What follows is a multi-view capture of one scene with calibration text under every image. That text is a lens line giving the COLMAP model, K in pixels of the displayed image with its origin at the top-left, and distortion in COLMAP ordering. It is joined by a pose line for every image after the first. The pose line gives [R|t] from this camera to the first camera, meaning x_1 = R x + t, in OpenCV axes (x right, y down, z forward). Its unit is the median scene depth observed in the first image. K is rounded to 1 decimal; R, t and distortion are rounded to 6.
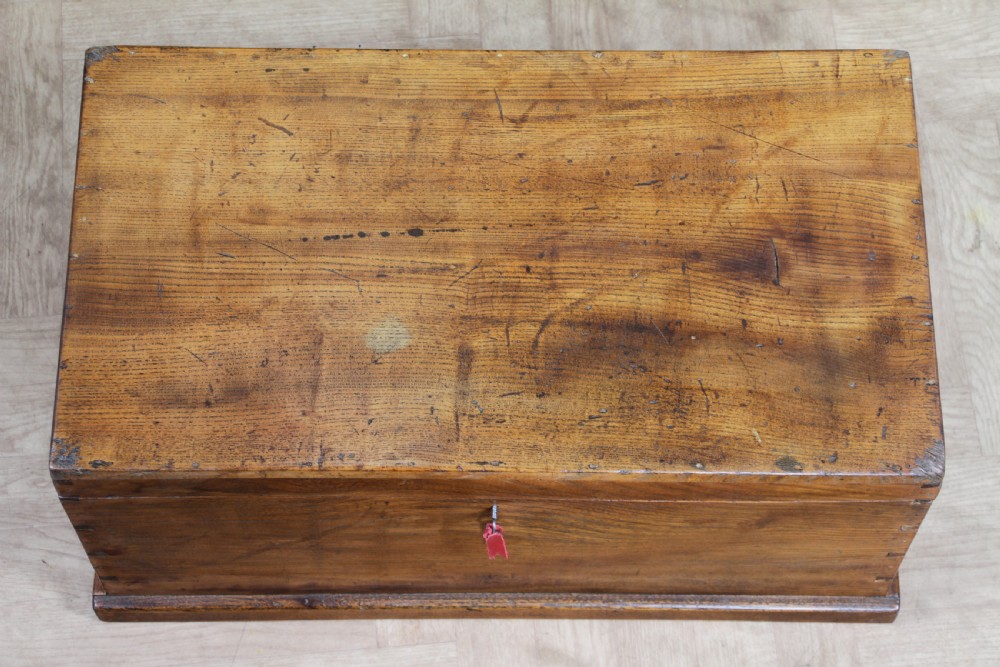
lens RADIAL K [[2194.5, 0, 495.6], [0, 2194.5, 340.8], [0, 0, 1]] dist [0.249607, 0.000000]
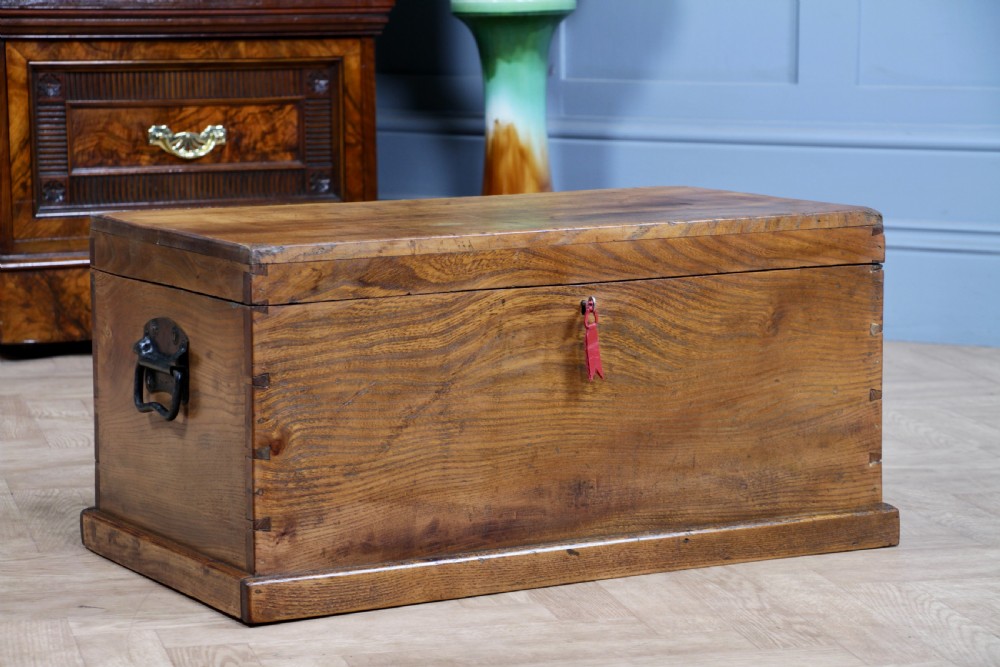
lens RADIAL K [[3135.0, 0, 496.6], [0, 3135.0, 349.9], [0, 0, 1]] dist [0.560104, 0.000000]
pose [[0.875464, -0.070829, 0.478065, -0.837420], [0.442560, 0.514938, -0.734152, 1.287591], [-0.194174, 0.854296, 0.482155, 0.212351]]
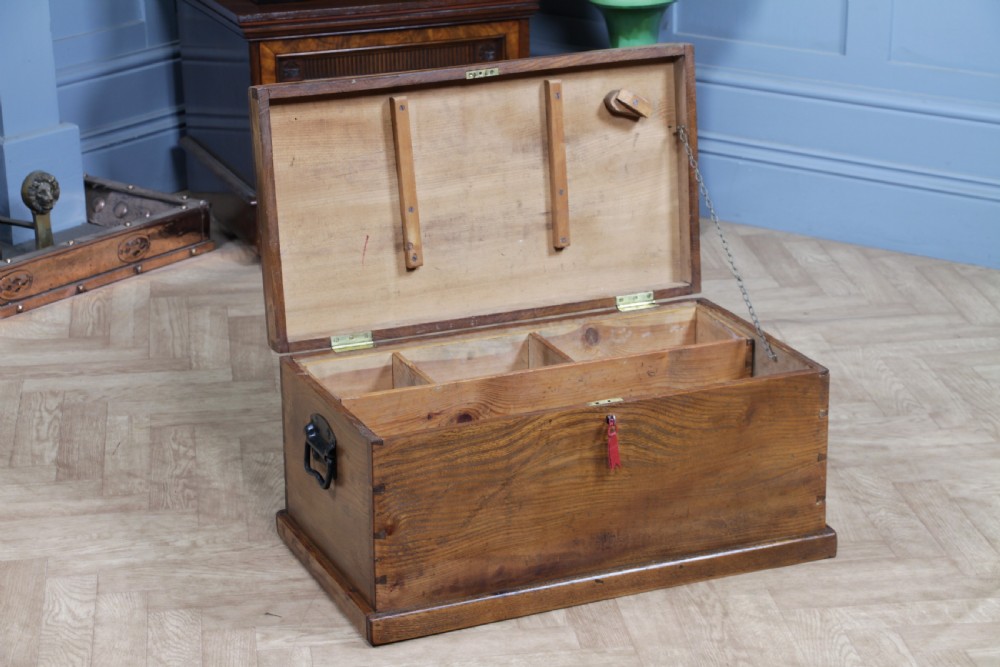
lens RADIAL K [[2467.6, 0, 499.5], [0, 2467.6, 328.8], [0, 0, 1]] dist [0.323336, 0.000000]
pose [[0.918943, -0.135247, 0.370476, -0.766625], [0.363705, 0.653890, -0.663436, 1.252137], [-0.152523, 0.744403, 0.650077, -0.280047]]
